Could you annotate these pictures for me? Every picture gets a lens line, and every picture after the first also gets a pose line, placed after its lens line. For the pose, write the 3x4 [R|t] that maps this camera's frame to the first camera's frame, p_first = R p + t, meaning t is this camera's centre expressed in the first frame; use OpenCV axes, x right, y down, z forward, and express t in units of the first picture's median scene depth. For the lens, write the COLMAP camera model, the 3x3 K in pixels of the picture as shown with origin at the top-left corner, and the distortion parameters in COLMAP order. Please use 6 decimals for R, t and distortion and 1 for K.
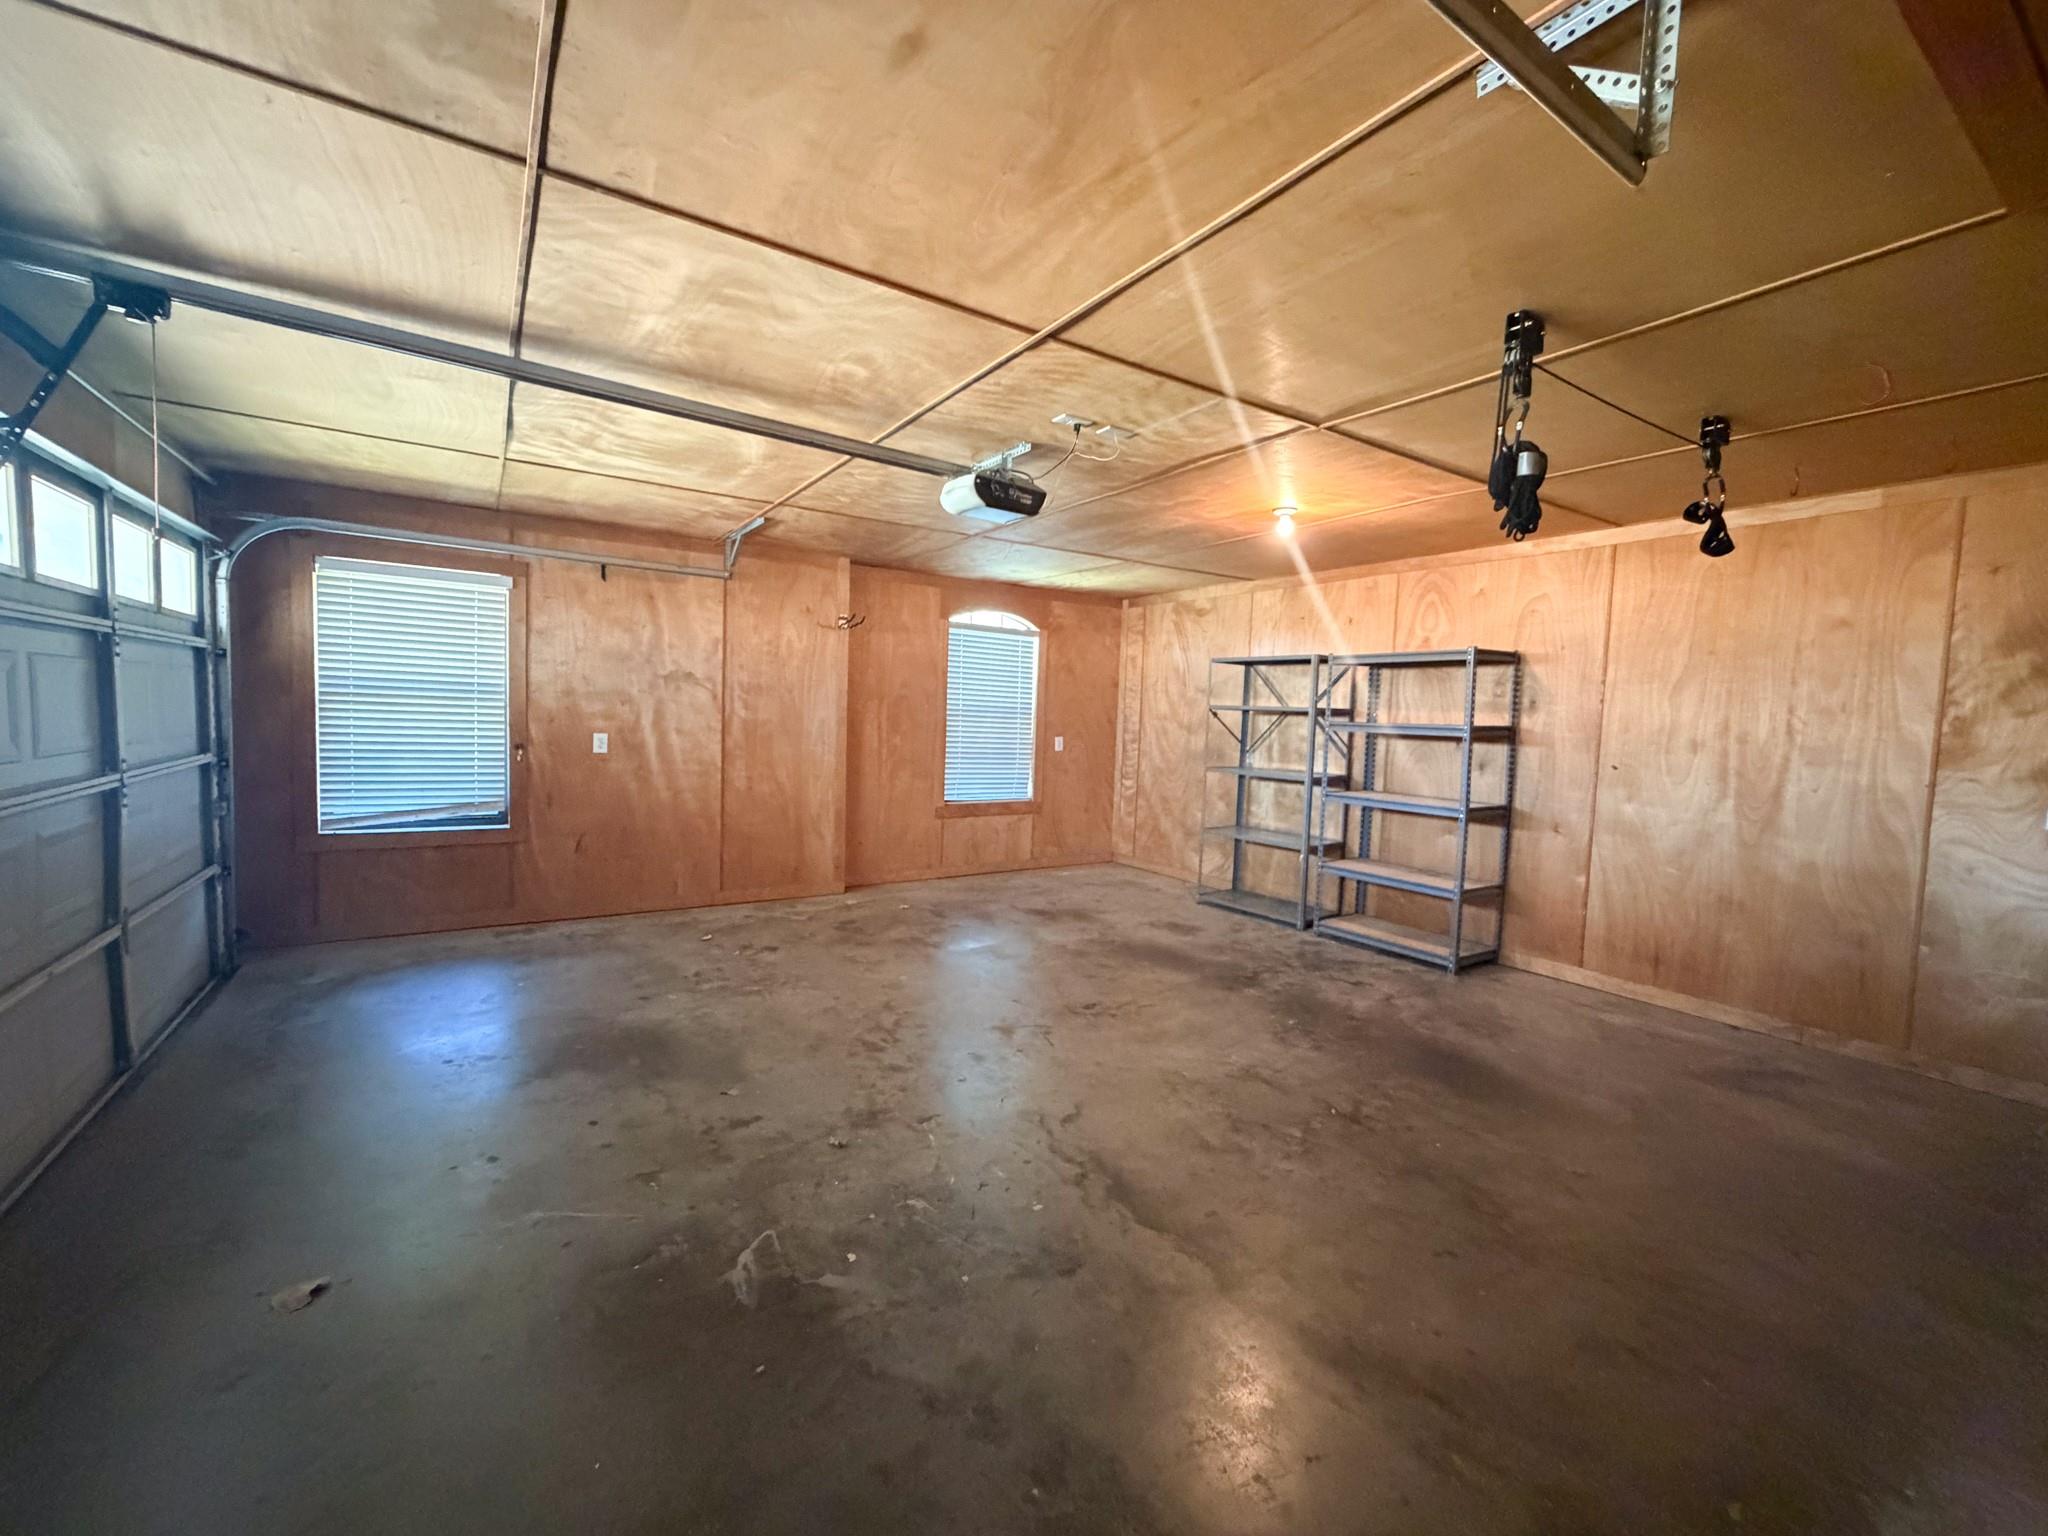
lens RADIAL K [[826.0, 0, 1023.2], [0, 826.0, 768.6], [0, 0, 1]] dist [-0.000980, 0.001120]
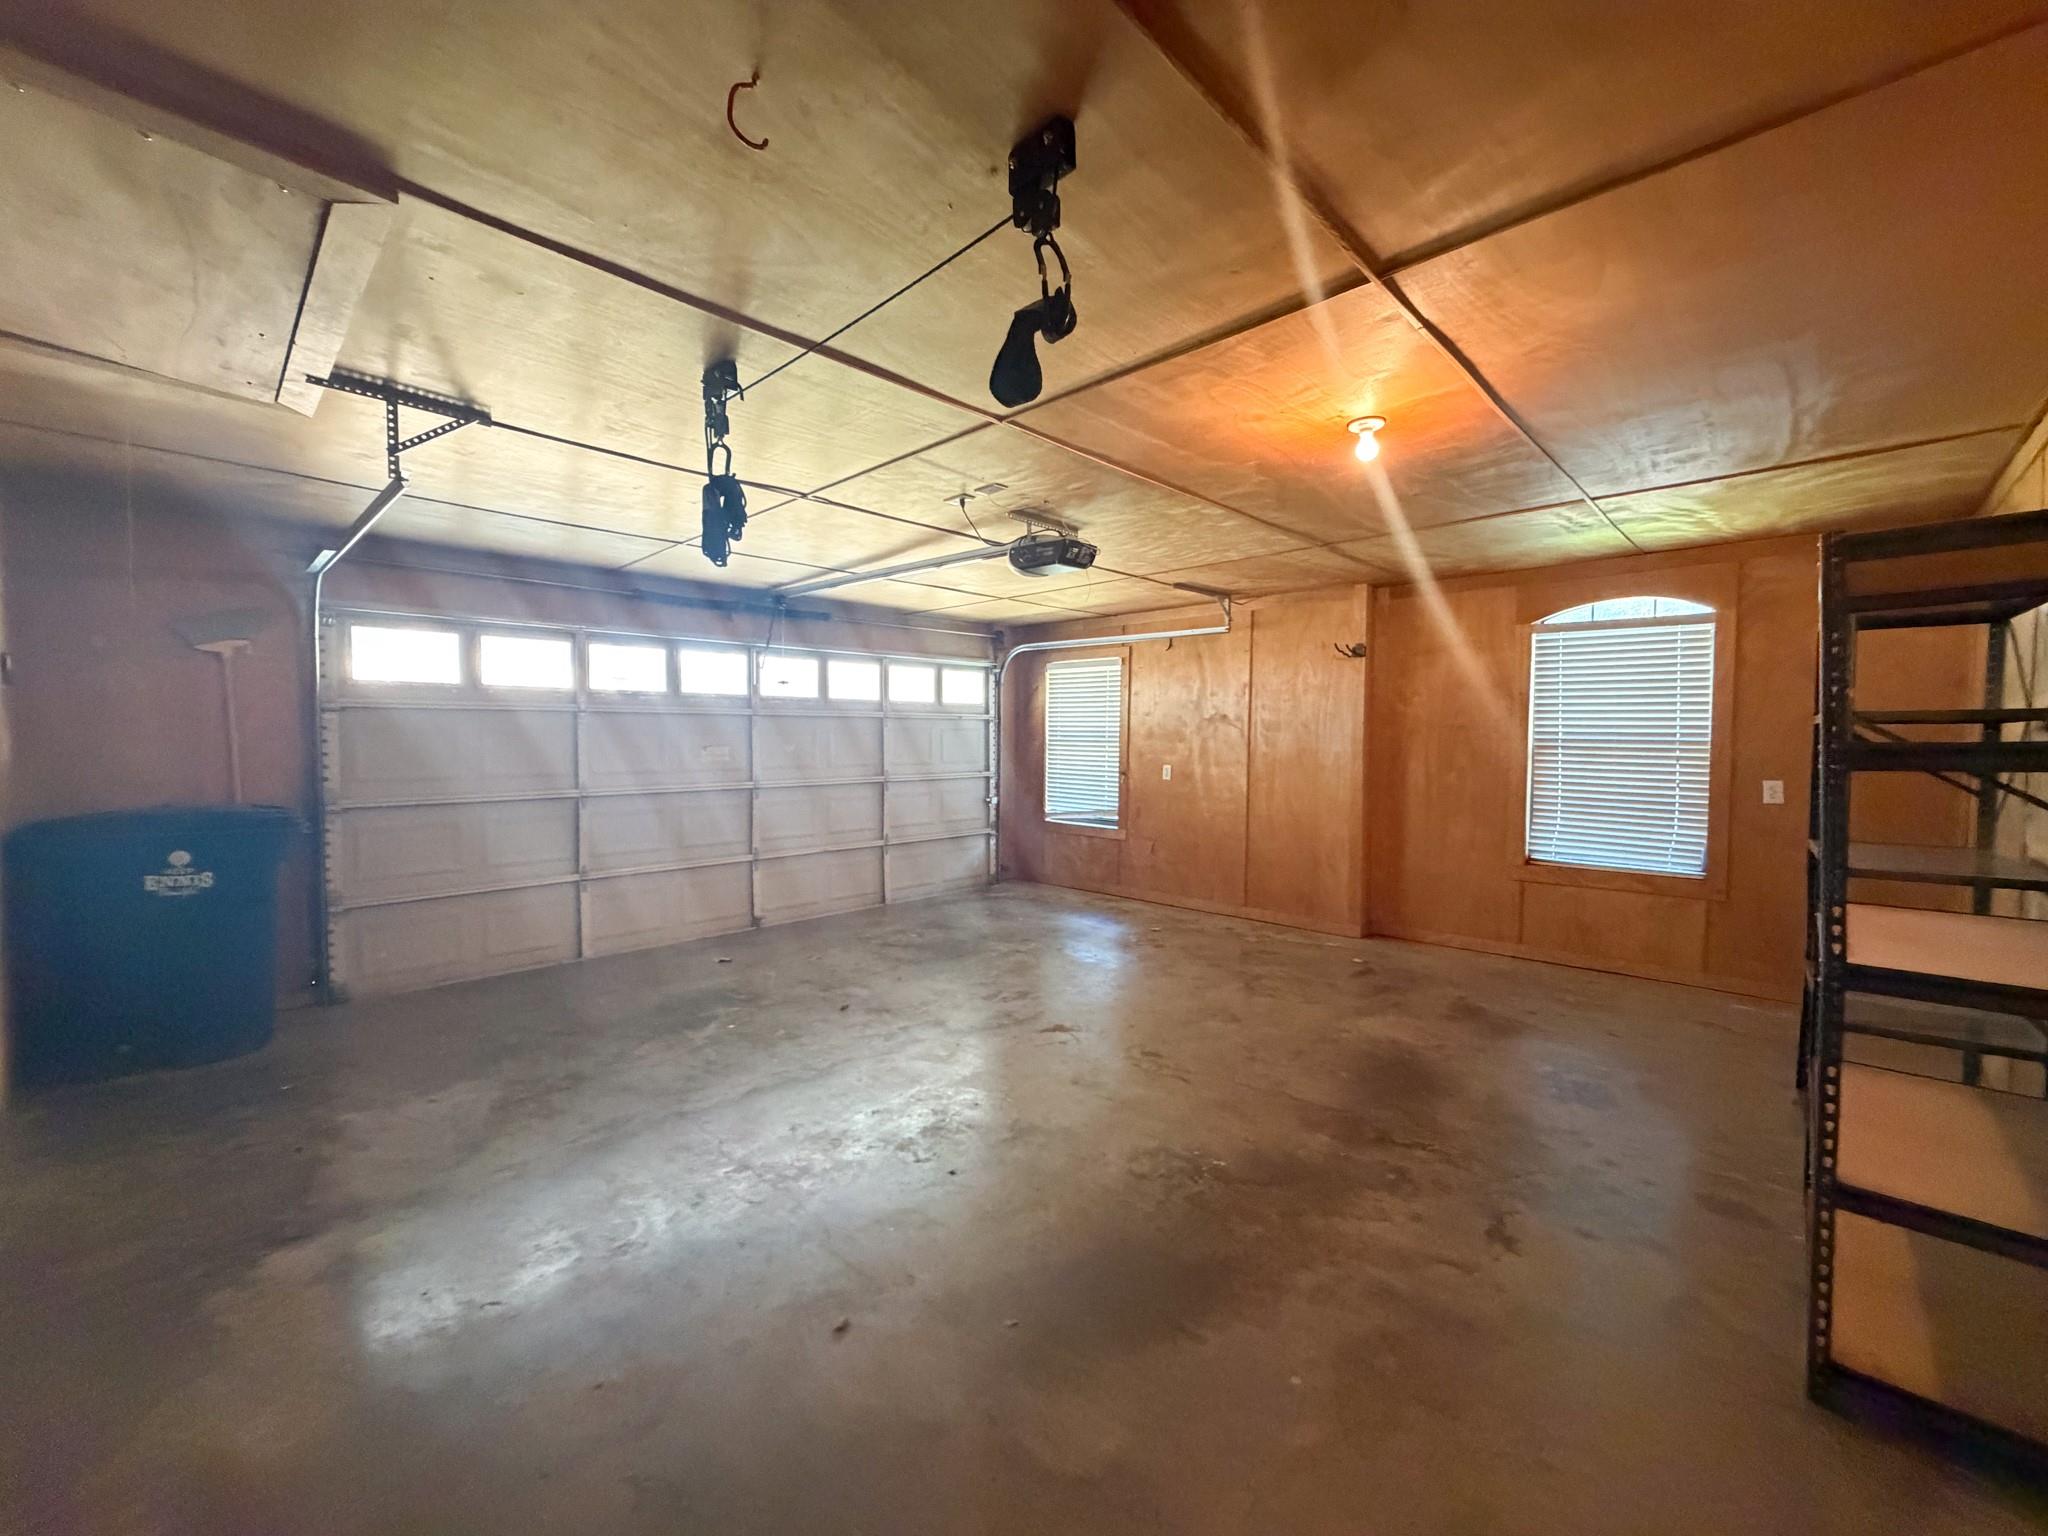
lens RADIAL K [[826.0, 0, 1023.5], [0, 826.0, 766.8], [0, 0, 1]] dist [-0.000980, 0.001120]
pose [[0.214983, 0.003954, -0.976610, 0.710783], [-0.061240, 0.998078, -0.009440, -0.012779], [0.974696, 0.061837, 0.214812, 0.477391]]
